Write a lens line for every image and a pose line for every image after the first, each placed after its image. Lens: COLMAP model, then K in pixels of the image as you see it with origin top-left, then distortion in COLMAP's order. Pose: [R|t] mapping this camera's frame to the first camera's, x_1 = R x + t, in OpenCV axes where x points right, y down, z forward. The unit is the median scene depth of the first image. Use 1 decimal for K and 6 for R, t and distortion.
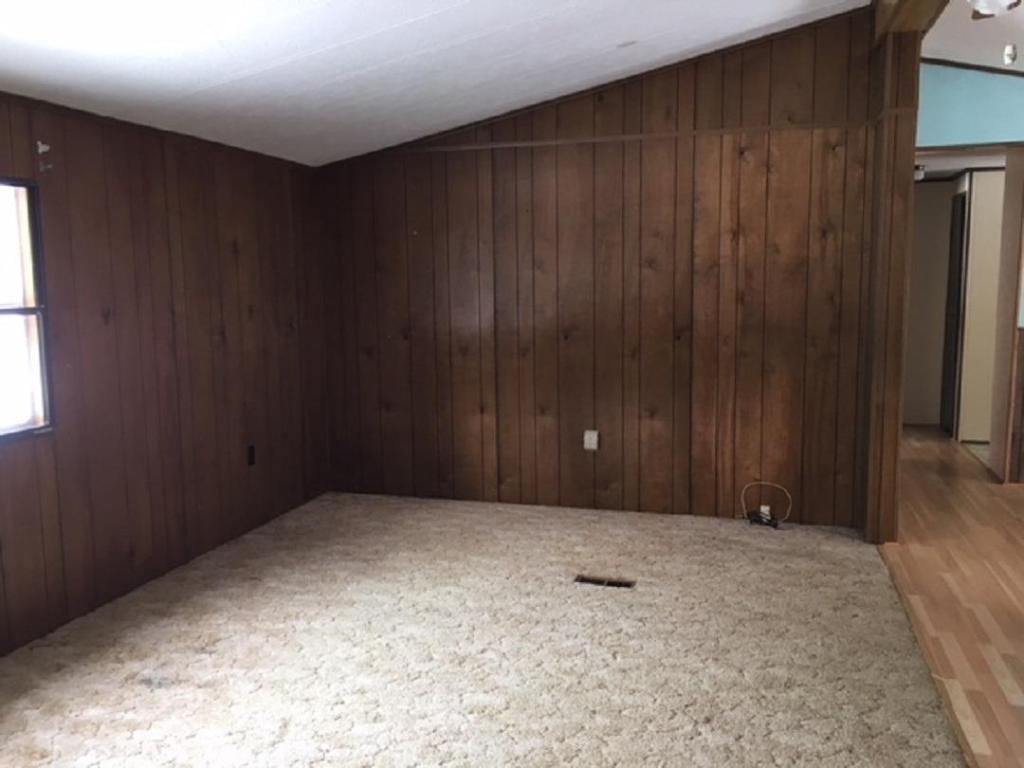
lens RADIAL K [[887.1, 0, 512.0], [0, 887.1, 384.0], [0, 0, 1]] dist [0.038671, -0.009227]
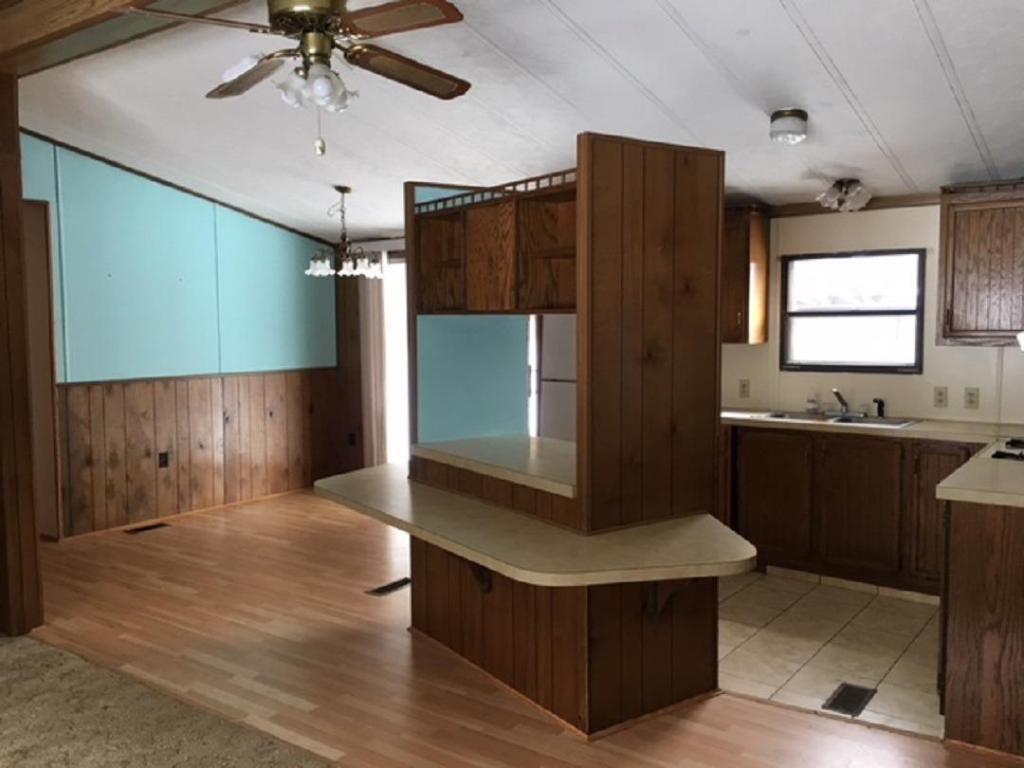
lens RADIAL K [[887.1, 0, 512.0], [0, 887.1, 384.0], [0, 0, 1]] dist [0.038671, -0.009227]
pose [[0.356460, -0.066801, 0.931919, -0.267400], [0.121814, 0.992250, 0.024531, -0.035104], [-0.926335, 0.104776, 0.361835, 0.224984]]
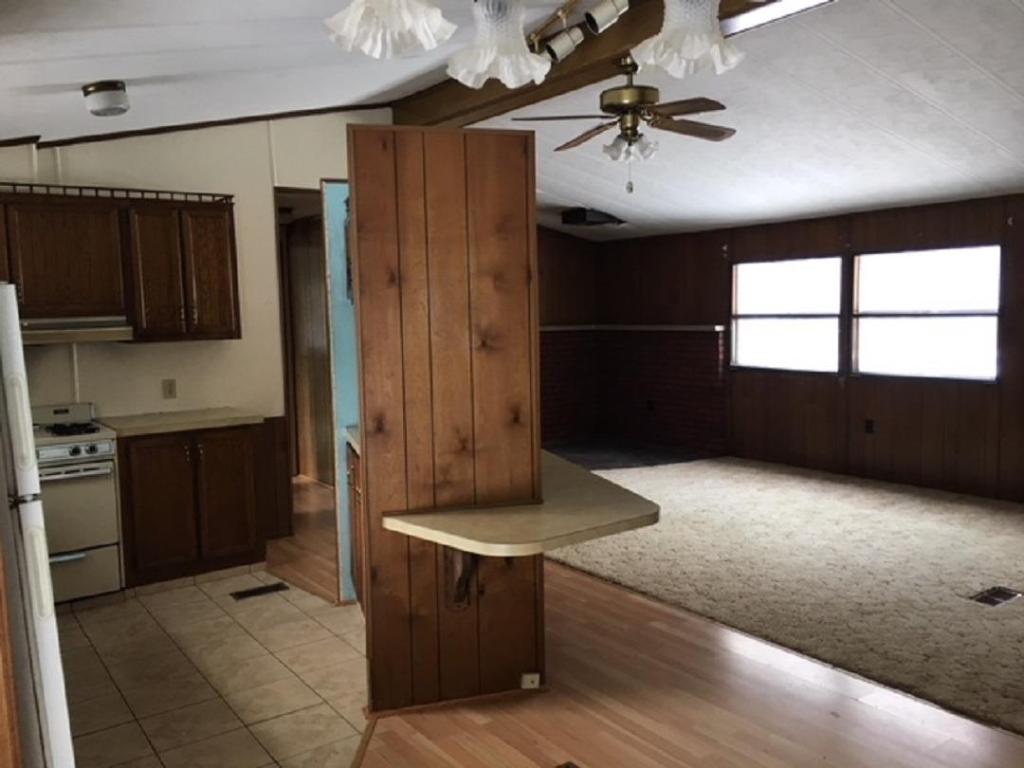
lens RADIAL K [[887.1, 0, 512.0], [0, 887.1, 384.0], [0, 0, 1]] dist [0.038671, -0.009227]
pose [[-0.638449, 0.097990, -0.763401, 1.227223], [-0.070048, 0.980348, 0.184420, -0.173164], [0.766470, 0.171217, -0.619039, 1.160220]]
